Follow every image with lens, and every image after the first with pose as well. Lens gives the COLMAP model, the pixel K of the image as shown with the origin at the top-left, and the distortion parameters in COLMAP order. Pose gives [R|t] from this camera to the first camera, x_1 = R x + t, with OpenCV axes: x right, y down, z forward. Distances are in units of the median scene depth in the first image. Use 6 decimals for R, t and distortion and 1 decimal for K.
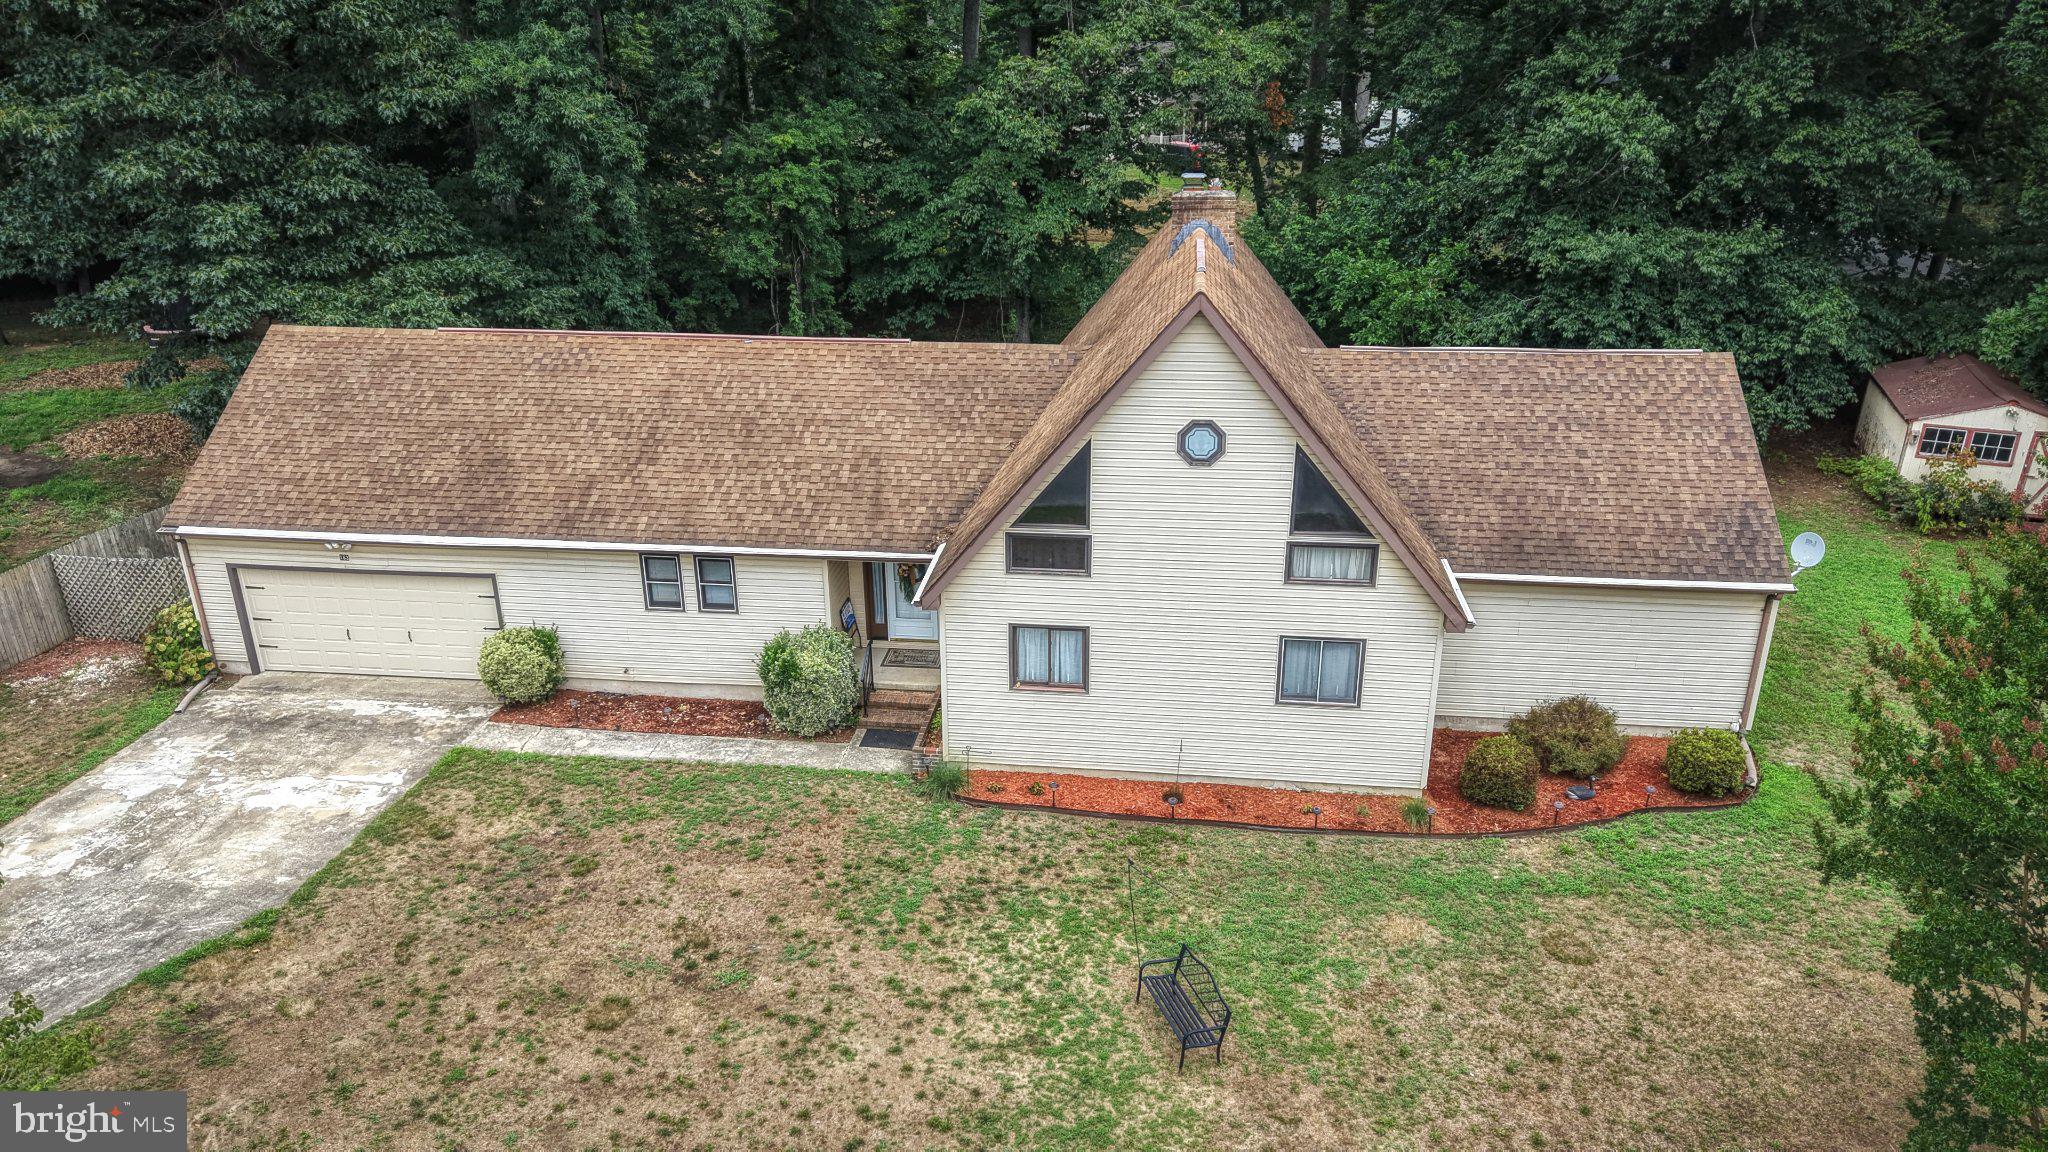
lens RADIAL K [[1373.2, 0, 1013.4], [0, 1373.2, 562.5], [0, 0, 1]] dist [0.036148, -0.040698]
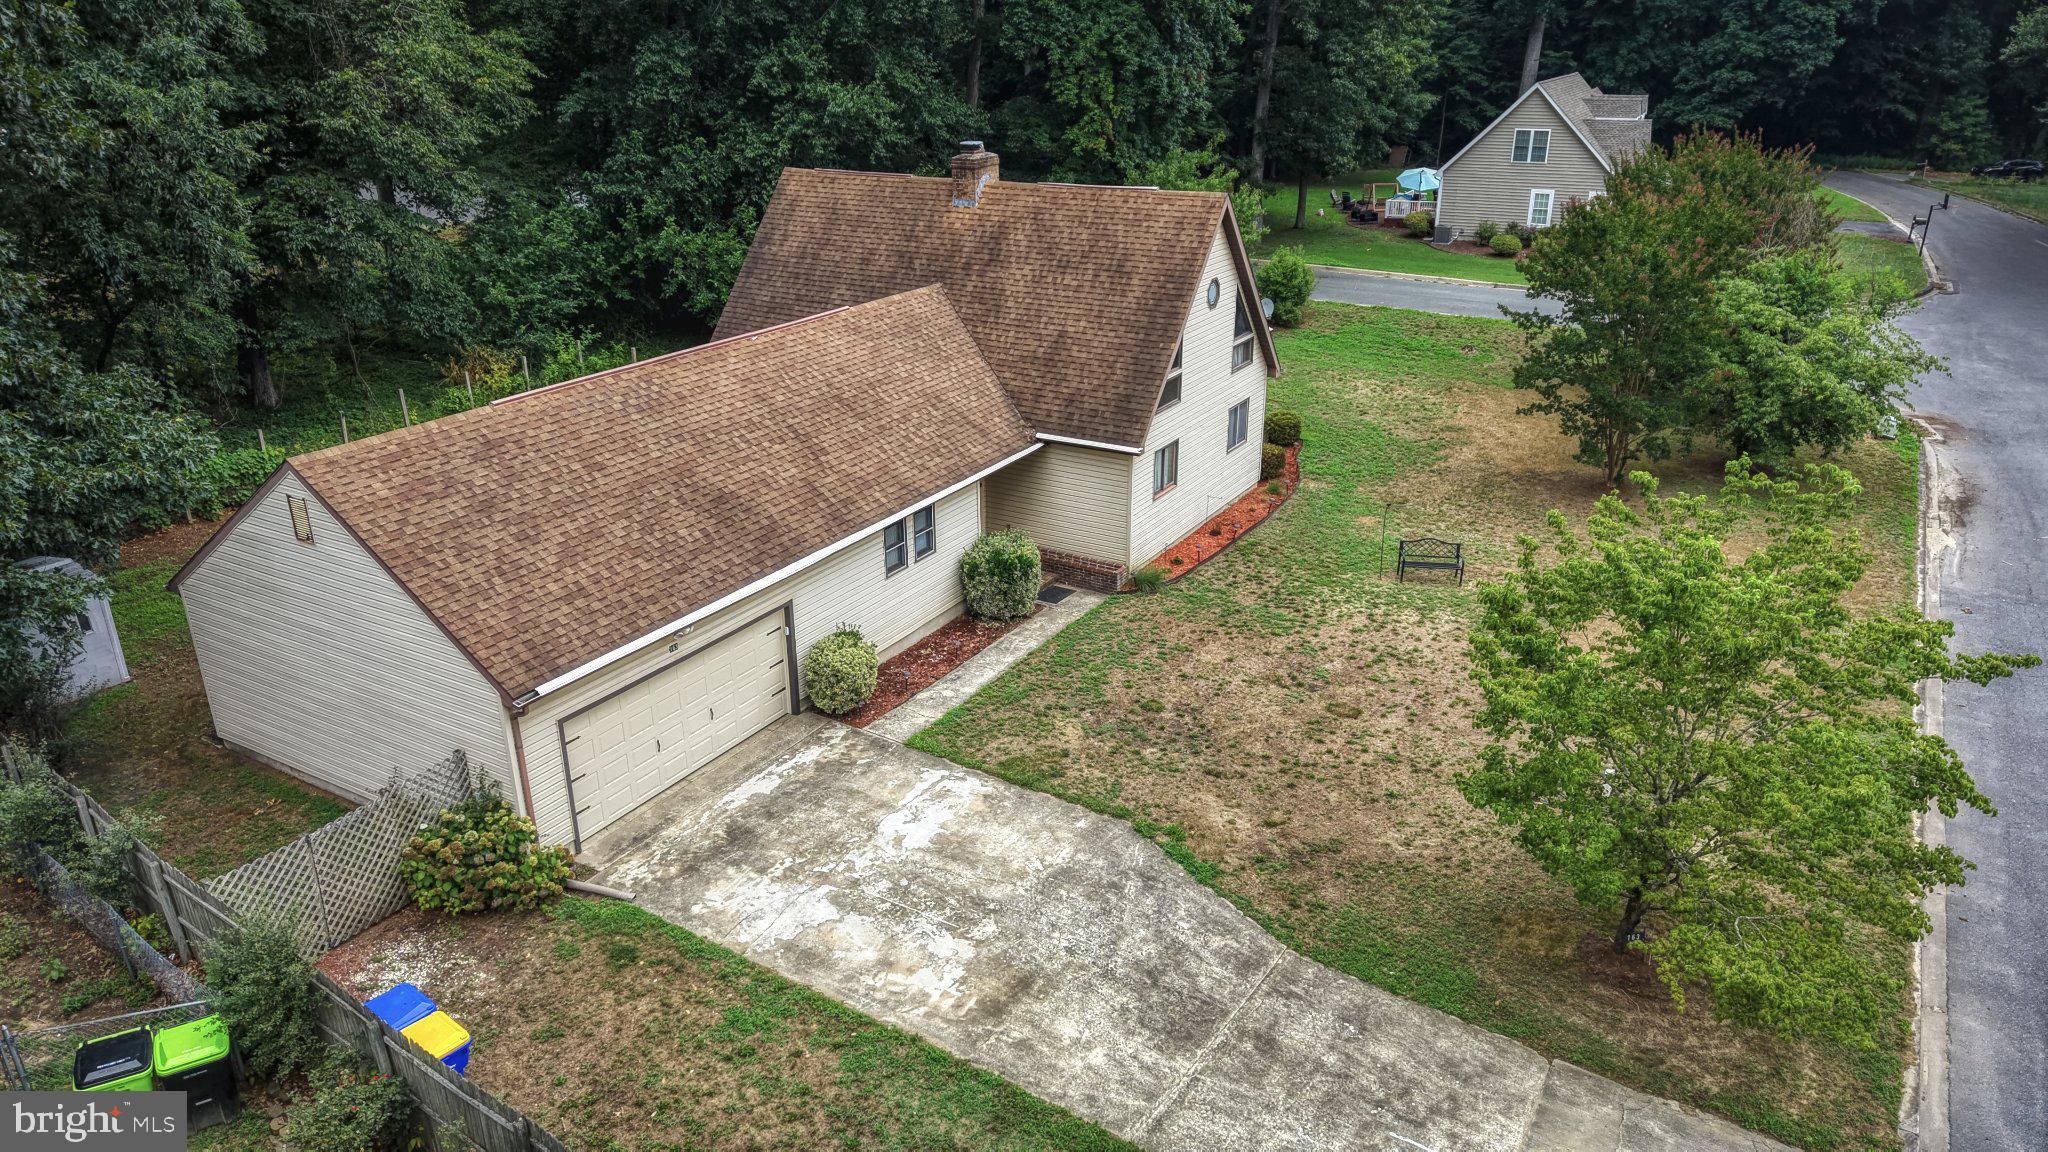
lens RADIAL K [[1373.2, 0, 1026.1], [0, 1373.2, 582.9], [0, 0, 1]] dist [0.036148, -0.040698]
pose [[0.404160, -0.341955, 0.848364, -1.178435], [0.337206, 0.917864, 0.209325, -0.156168], [-0.850263, 0.201473, 0.486273, 0.401666]]
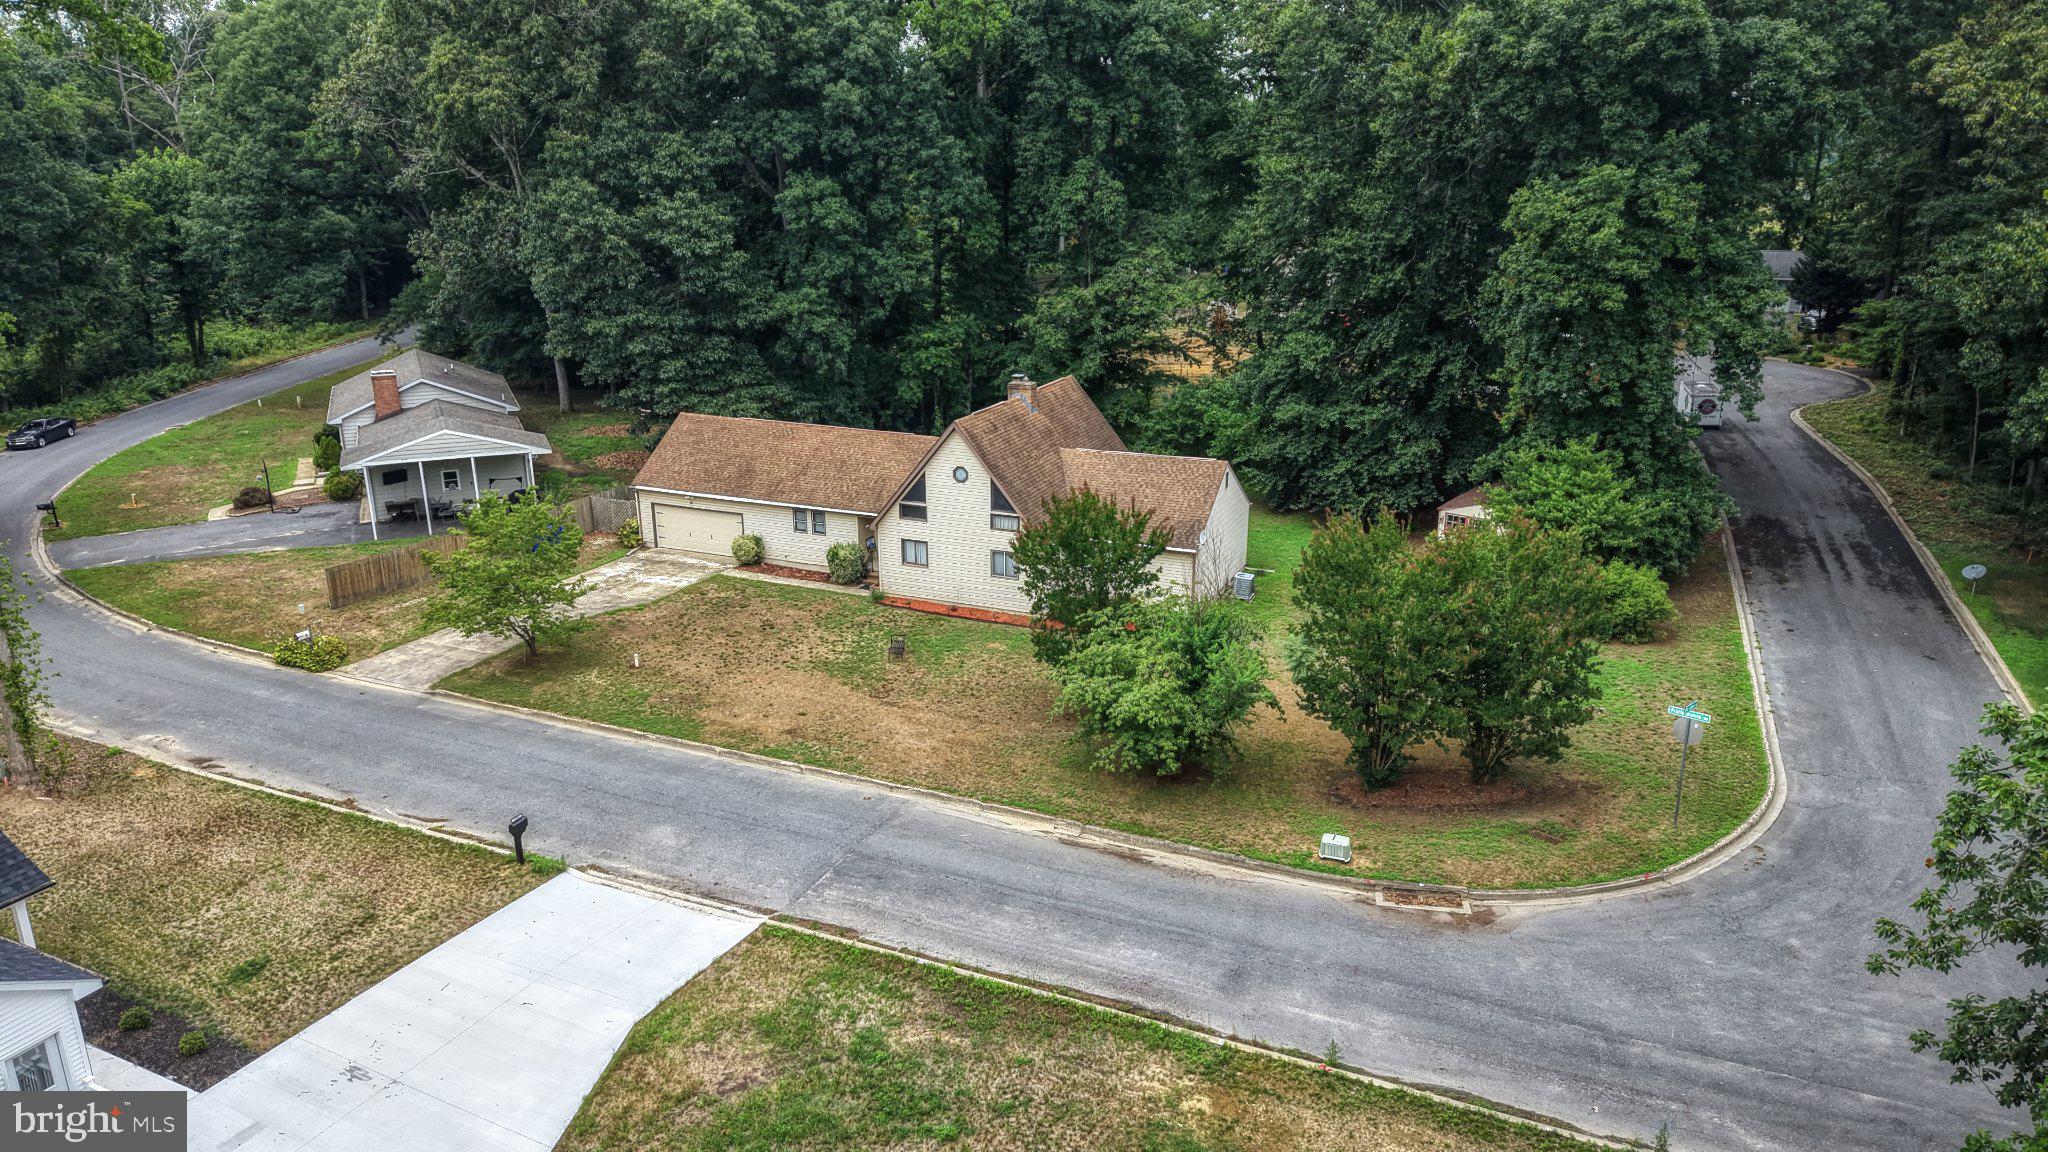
lens RADIAL K [[1373.2, 0, 1025.9], [0, 1373.2, 578.1], [0, 0, 1]] dist [0.036148, -0.040698]
pose [[0.957085, 0.094386, -0.274007, 0.876475], [-0.113631, 0.991989, -0.055195, 0.218404], [0.266602, 0.083962, 0.960143, -1.359017]]
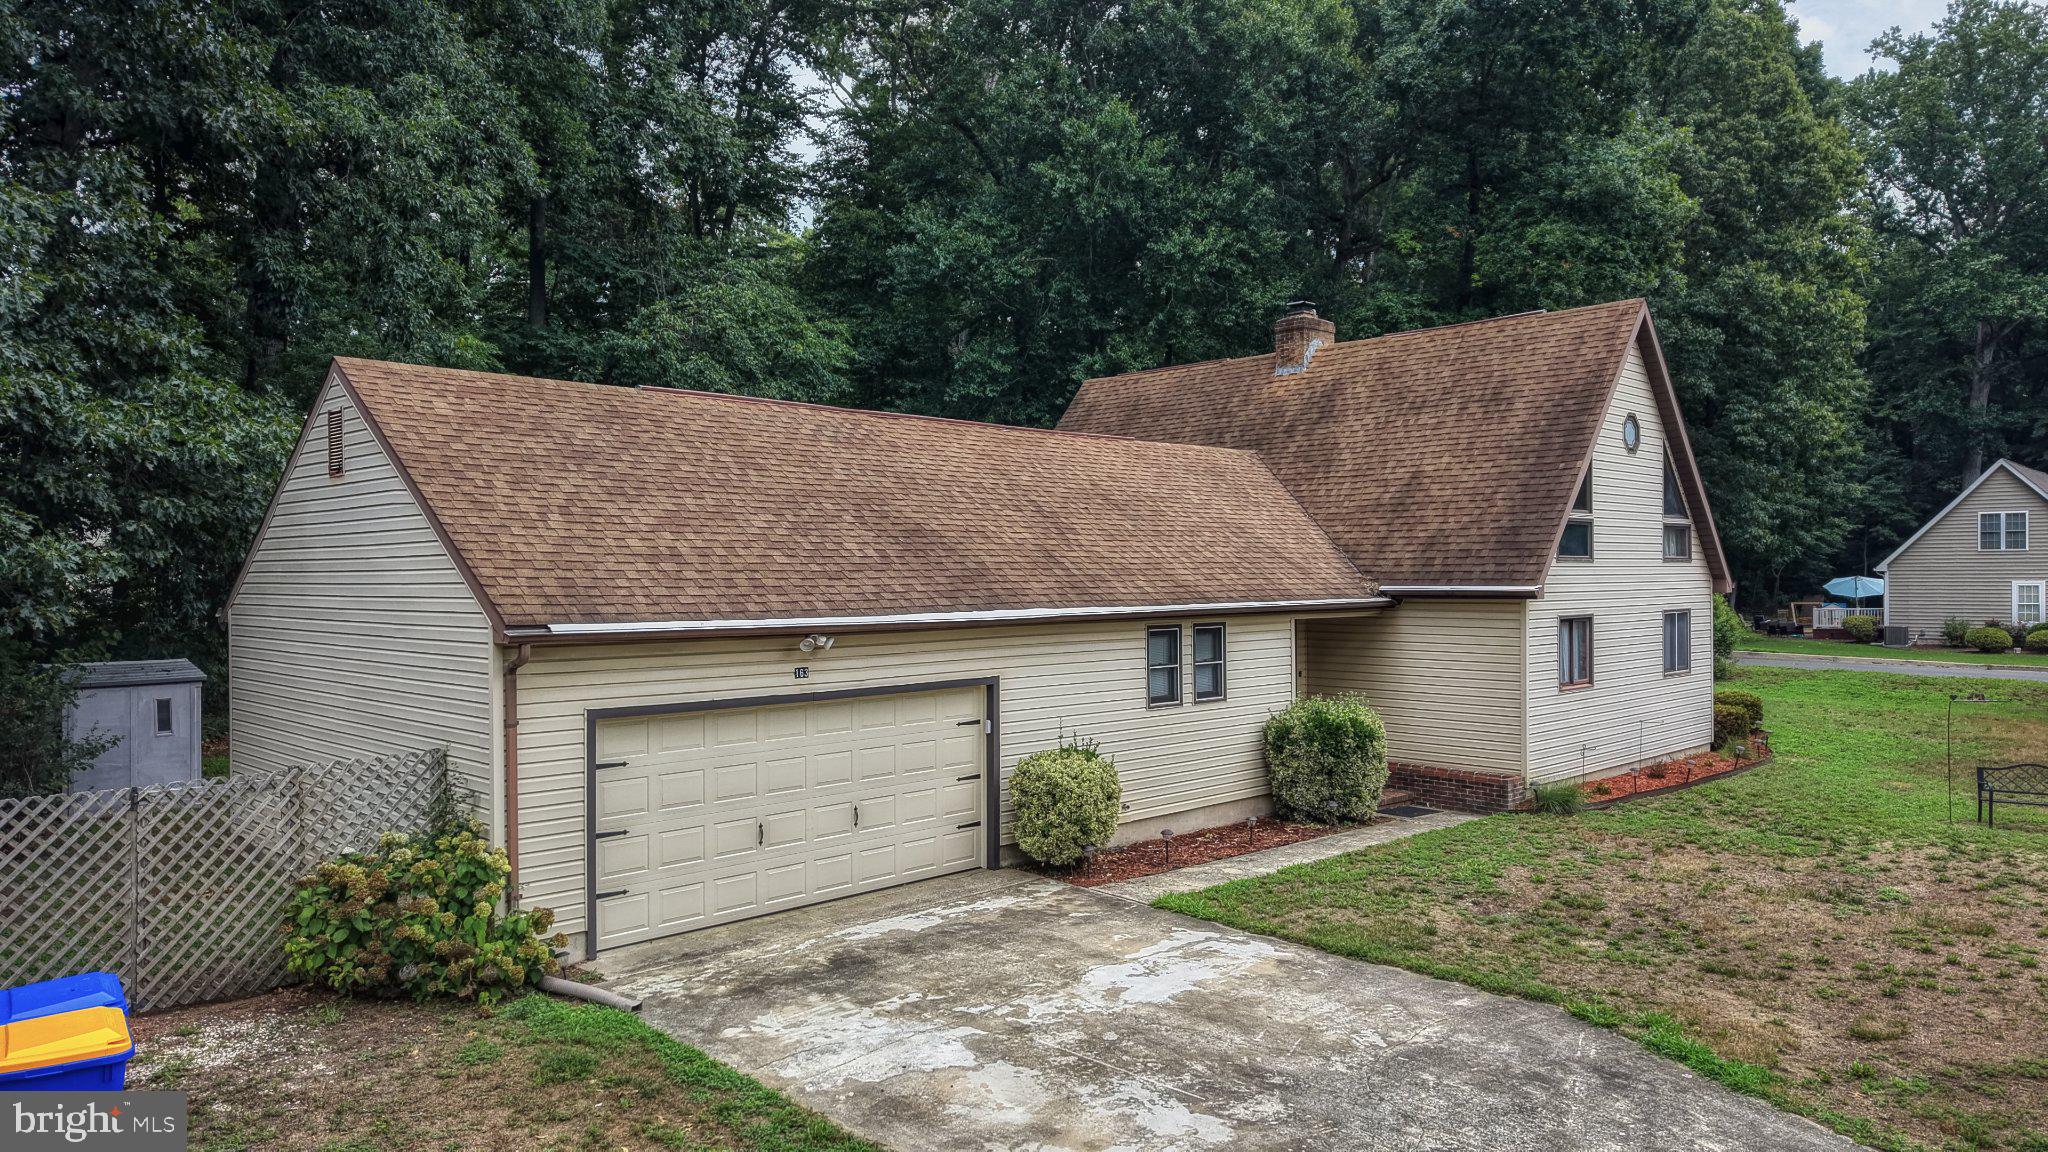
lens RADIAL K [[1373.2, 0, 1015.4], [0, 1373.2, 574.0], [0, 0, 1]] dist [0.036148, -0.040698]
pose [[0.623417, 0.003940, 0.781880, -0.920793], [0.285372, 0.929858, -0.232222, 0.121784], [-0.727952, 0.367898, 0.578565, 0.625001]]
